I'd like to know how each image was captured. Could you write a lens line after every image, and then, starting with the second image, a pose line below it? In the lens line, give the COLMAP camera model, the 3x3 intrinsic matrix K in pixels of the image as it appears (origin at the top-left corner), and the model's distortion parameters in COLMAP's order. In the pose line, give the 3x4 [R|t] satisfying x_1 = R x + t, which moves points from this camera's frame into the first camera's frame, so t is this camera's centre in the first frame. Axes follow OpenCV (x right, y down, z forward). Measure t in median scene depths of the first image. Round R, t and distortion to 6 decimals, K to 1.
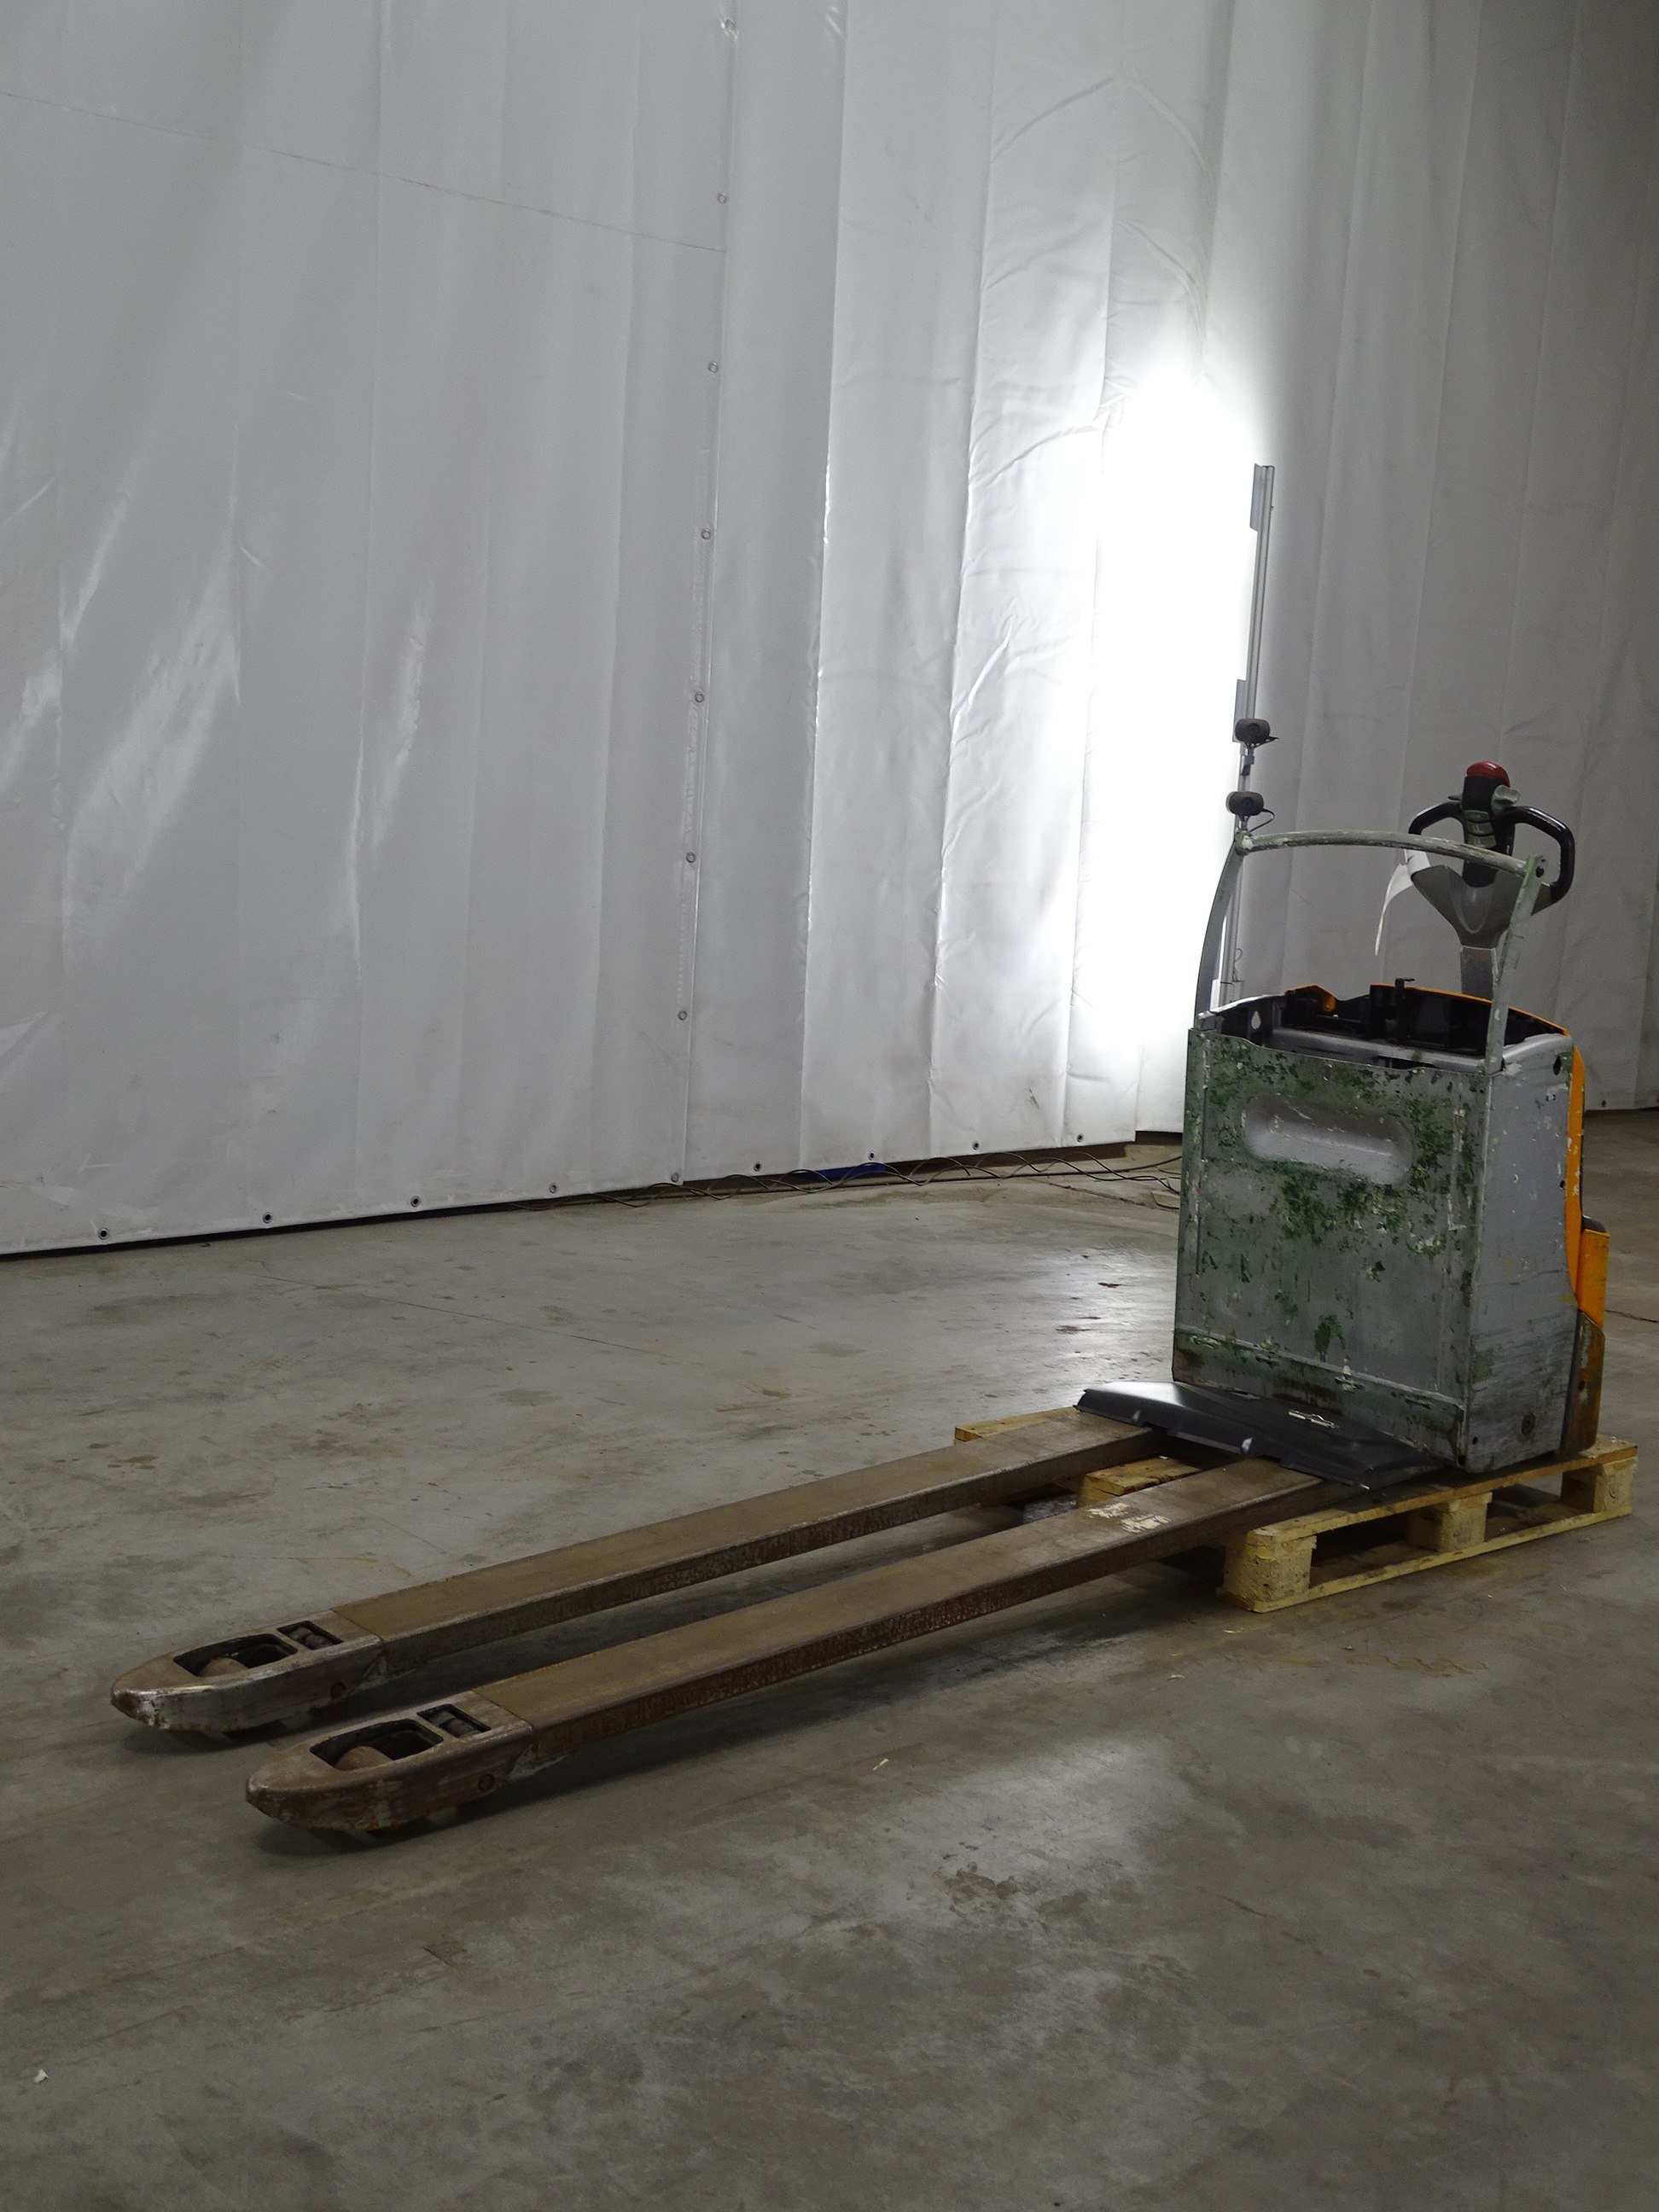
lens RADIAL K [[2599.5, 0, 823.5], [0, 2599.5, 1092.1], [0, 0, 1]] dist [0.004814, -0.018132]
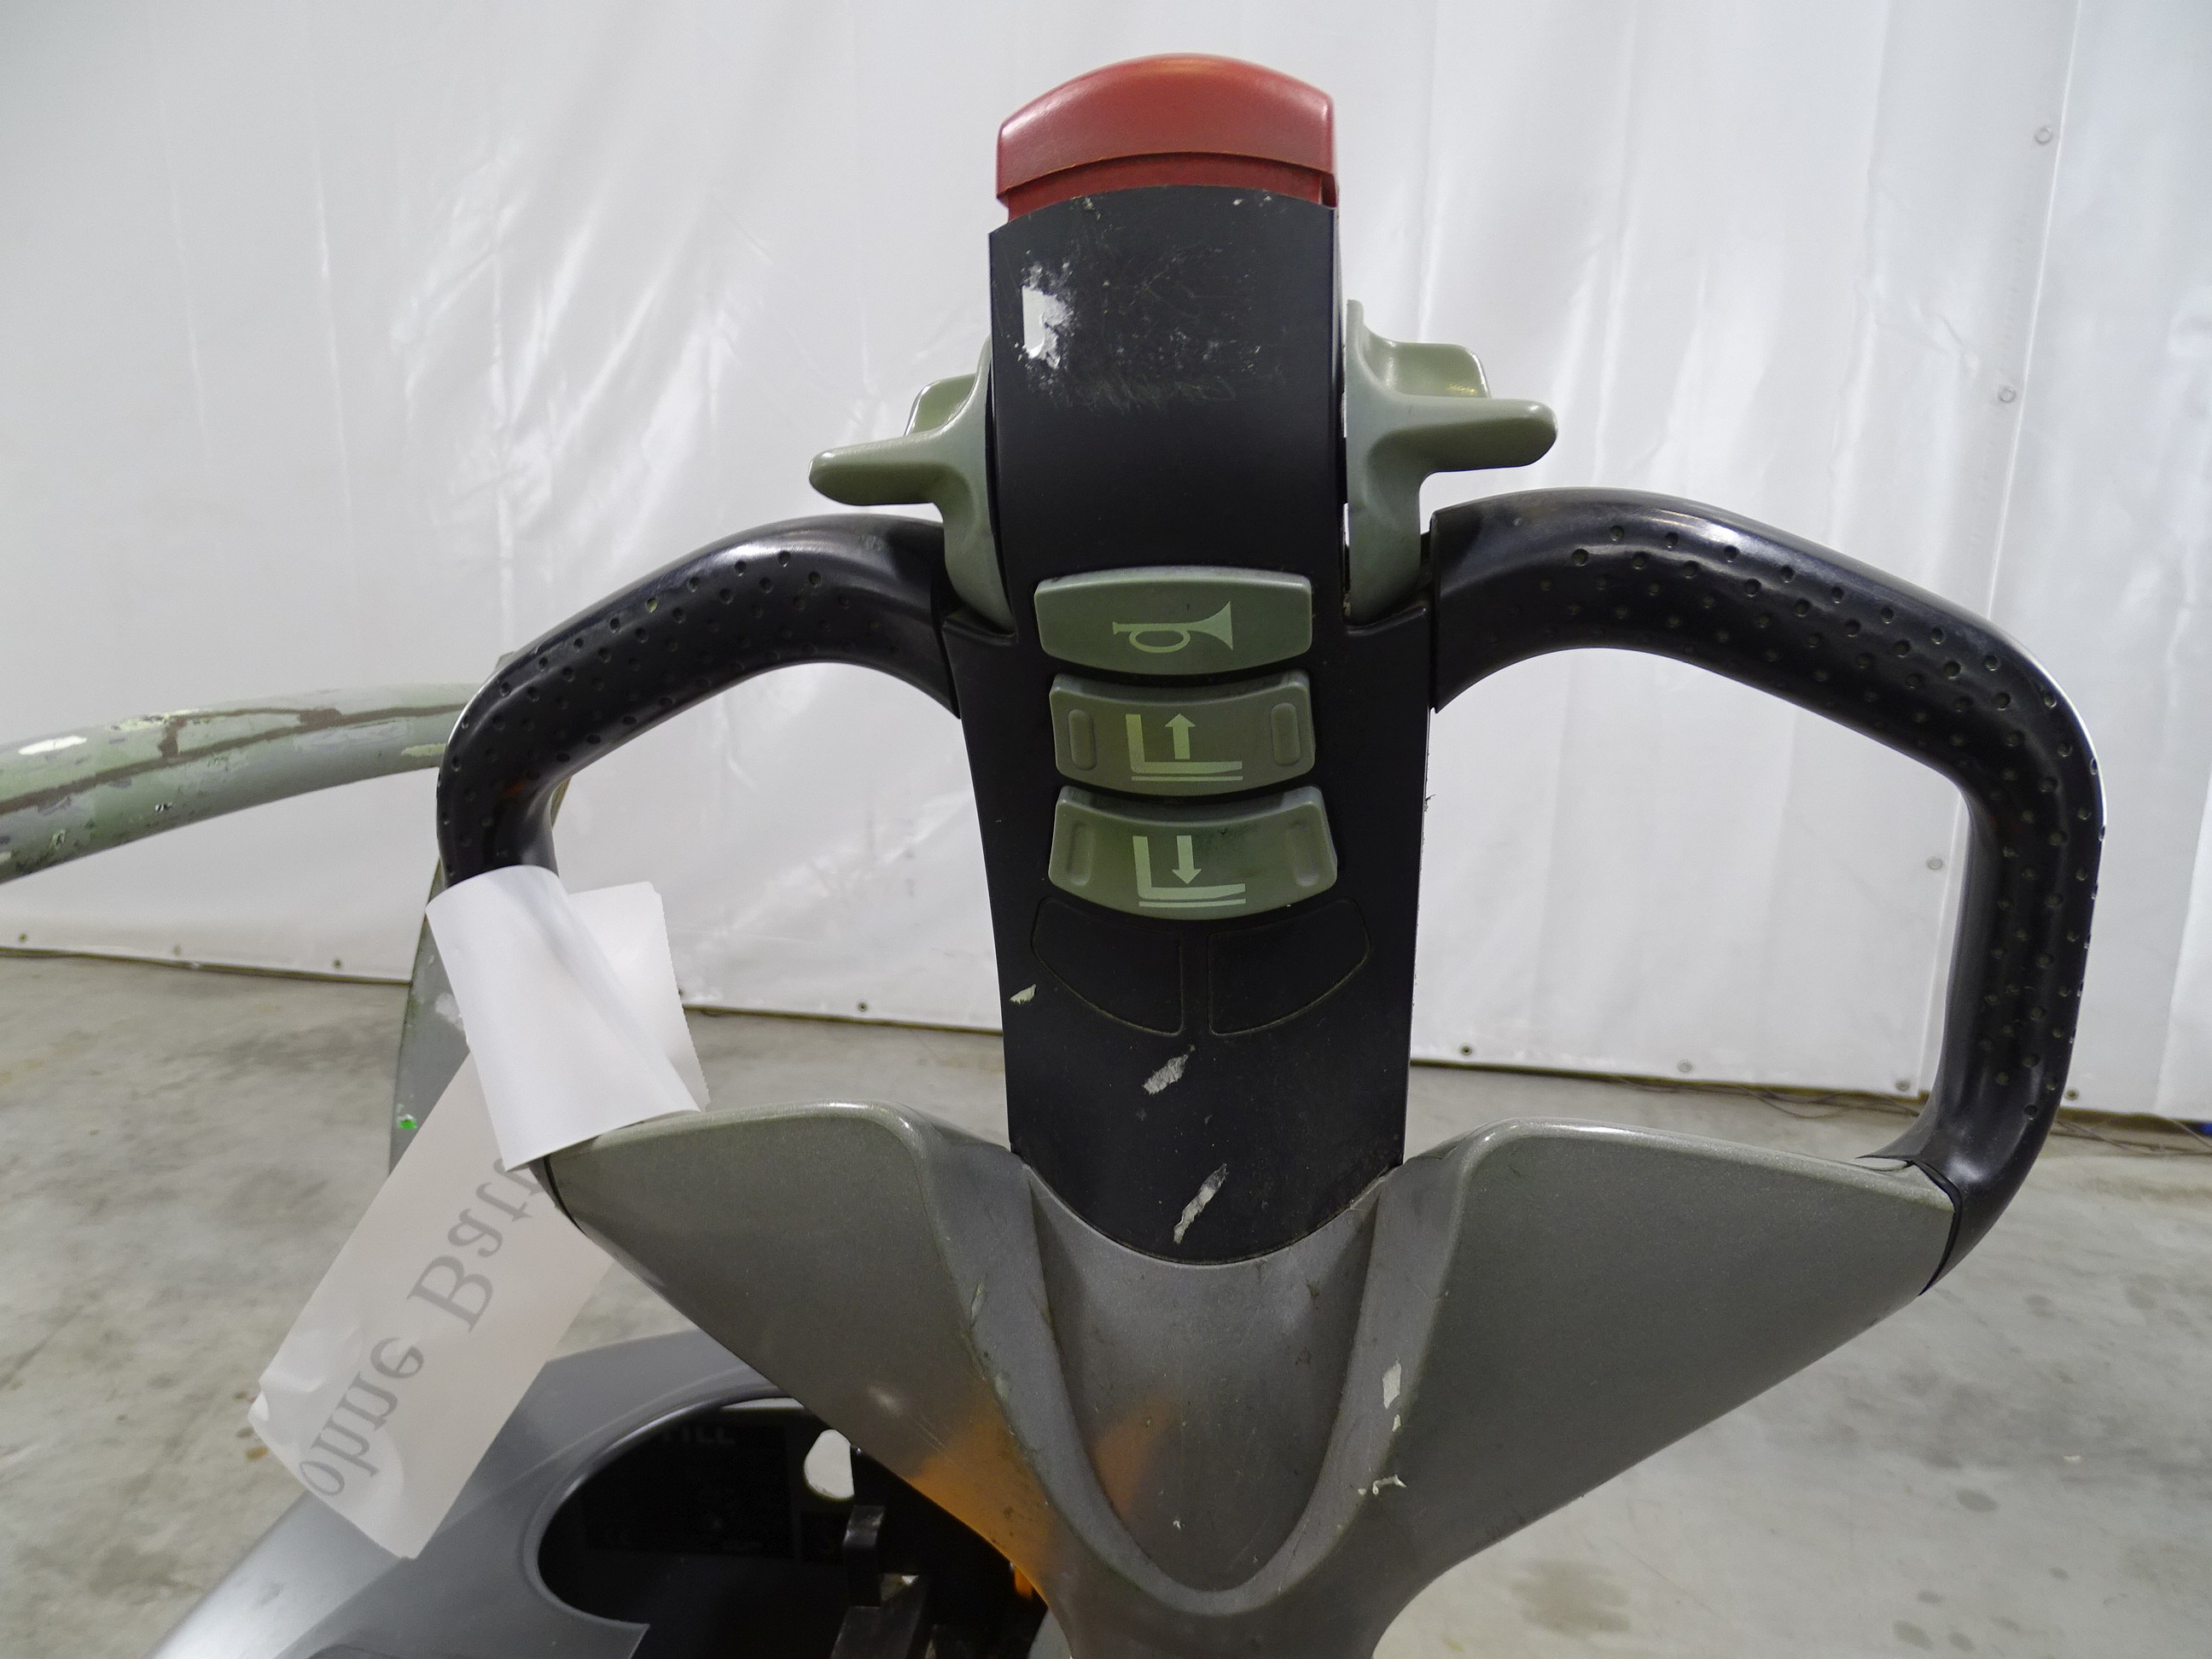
lens RADIAL K [[1613.2, 0, 1096.1], [0, 1613.2, 850.2], [0, 0, 1]] dist [-0.002346, -0.005644]
pose [[0.600262, 0.137791, -0.787844, 0.267827], [-0.091215, 0.990415, 0.103722, -0.102135], [0.794585, 0.009603, 0.607077, 0.995307]]
